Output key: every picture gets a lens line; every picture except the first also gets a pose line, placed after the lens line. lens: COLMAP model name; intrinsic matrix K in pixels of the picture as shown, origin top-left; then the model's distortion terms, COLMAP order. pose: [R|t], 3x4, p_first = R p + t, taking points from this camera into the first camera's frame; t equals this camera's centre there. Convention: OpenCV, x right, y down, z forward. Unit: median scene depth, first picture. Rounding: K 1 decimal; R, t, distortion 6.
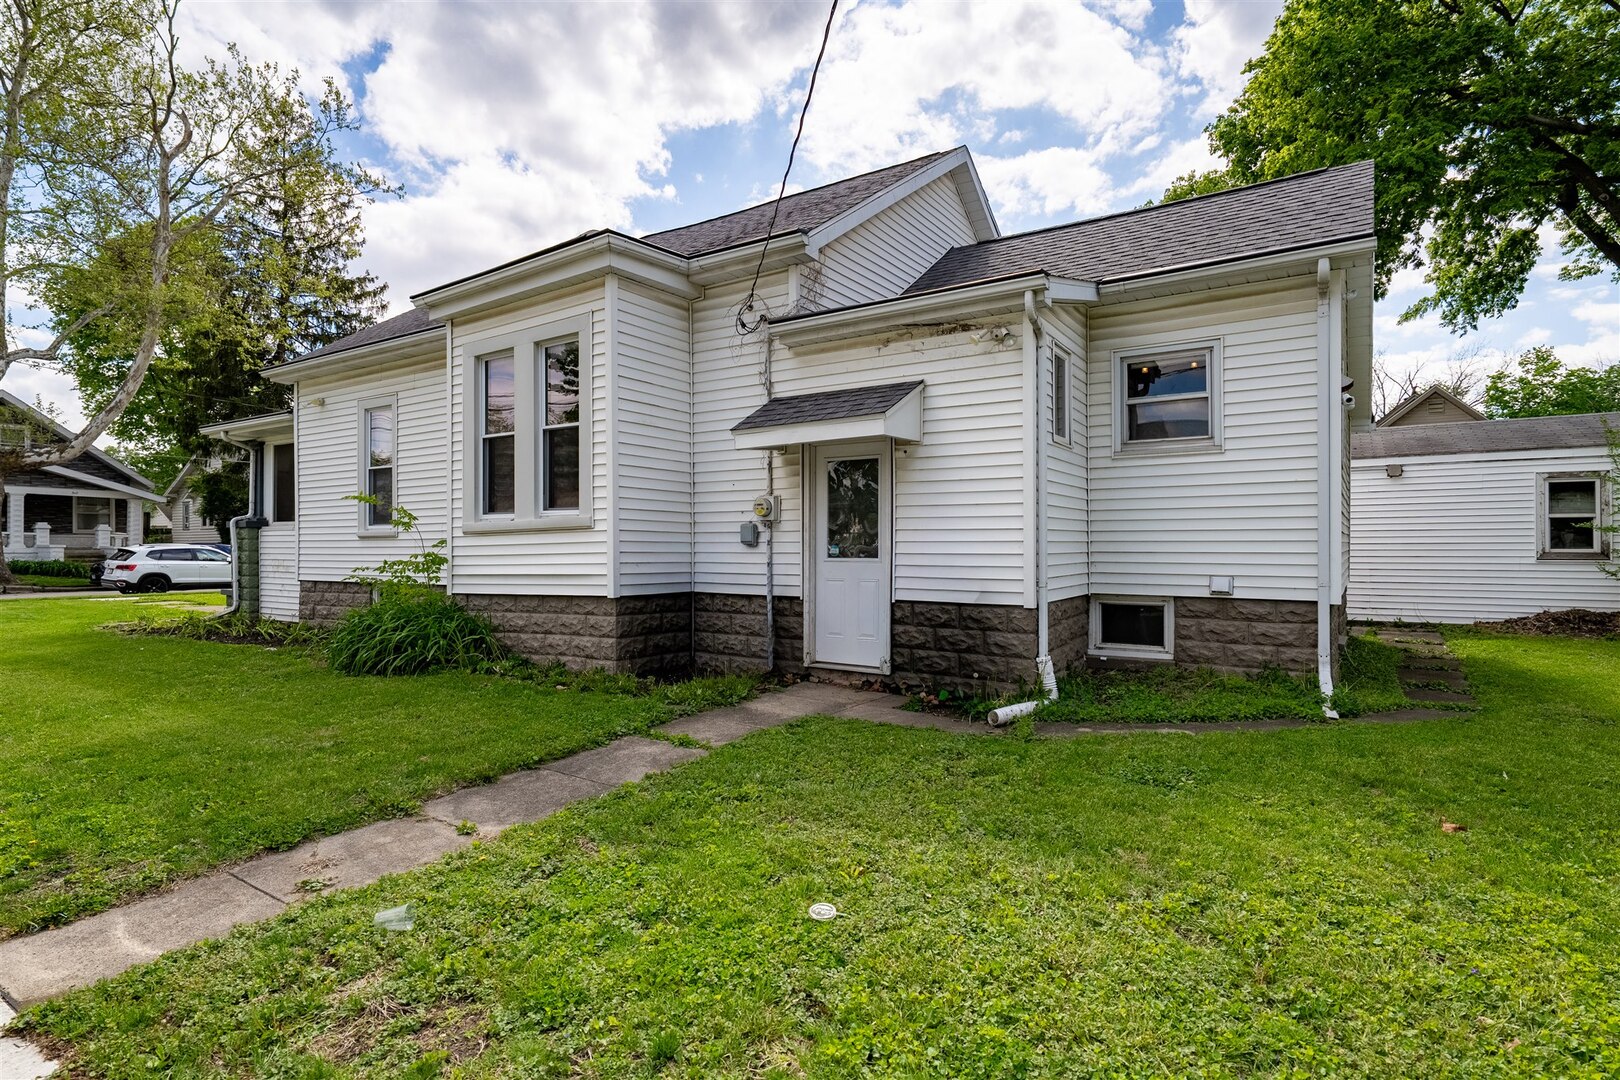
lens RADIAL K [[835.2, 0, 810.0], [0, 835.2, 540.0], [0, 0, 1]] dist [0.005961, 0.000461]
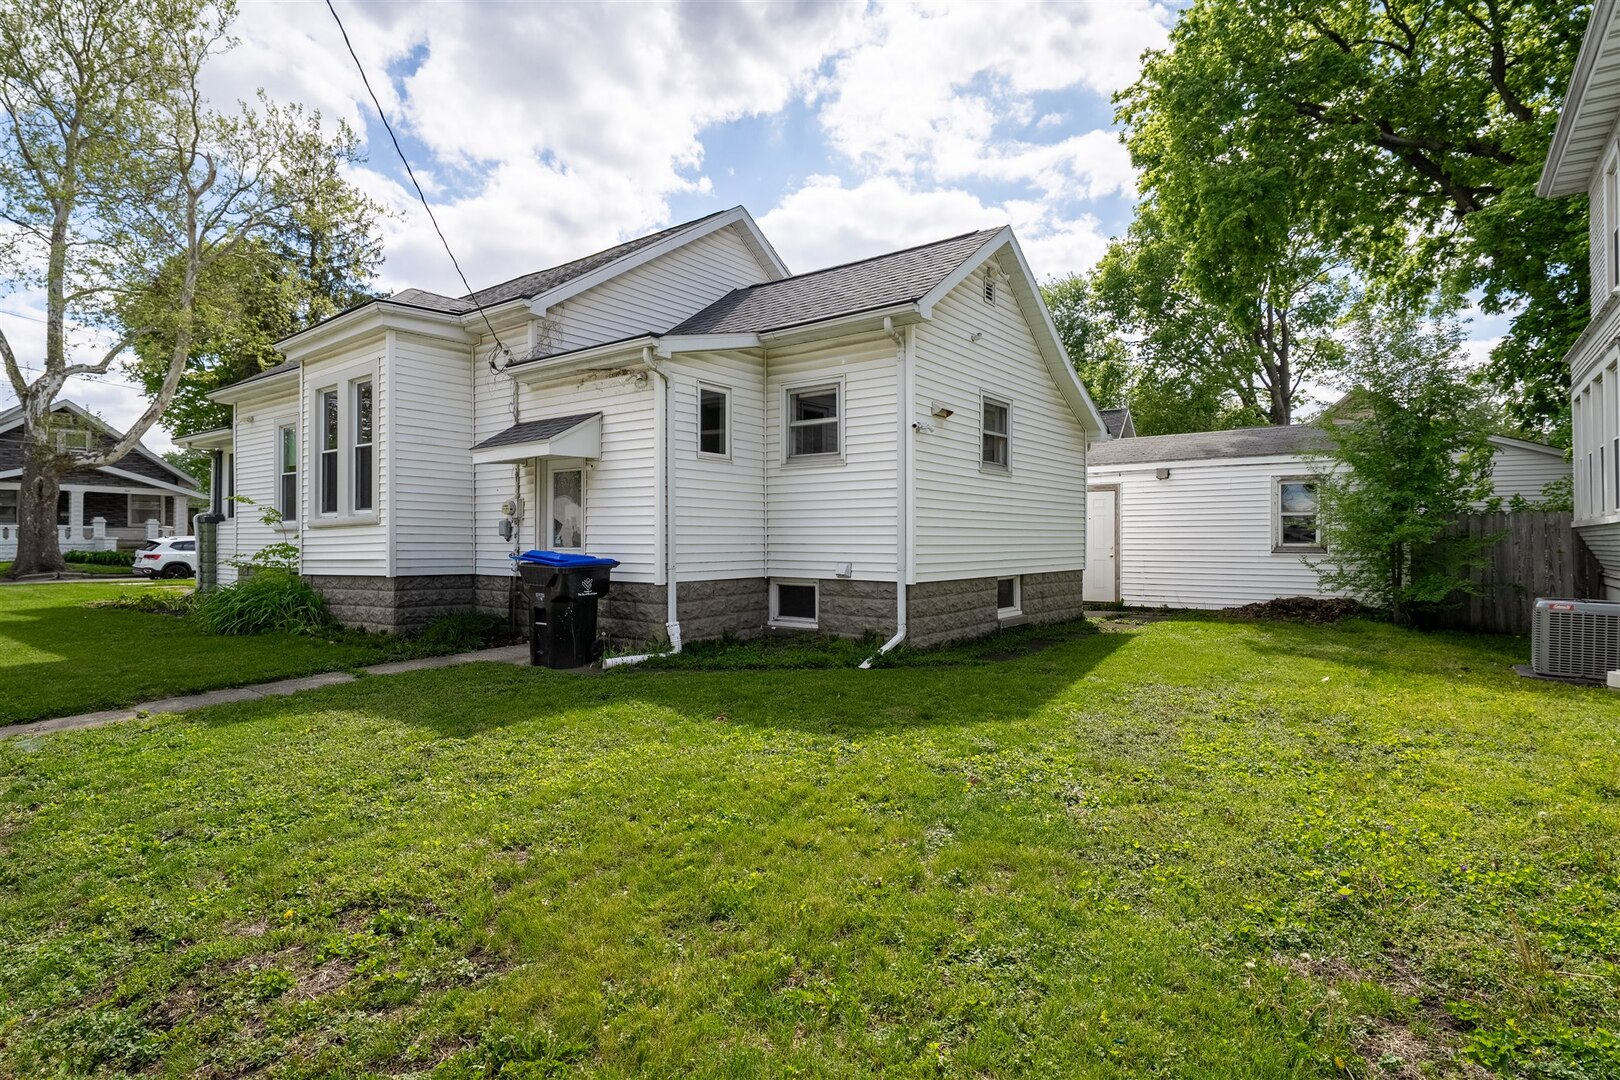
lens RADIAL K [[835.2, 0, 810.0], [0, 835.2, 540.0], [0, 0, 1]] dist [0.005961, 0.000461]
pose [[0.997613, 0.003177, -0.068977, 0.473687], [-0.002752, 0.999977, 0.006258, 0.000926], [0.068995, -0.006053, 0.997599, -0.244661]]
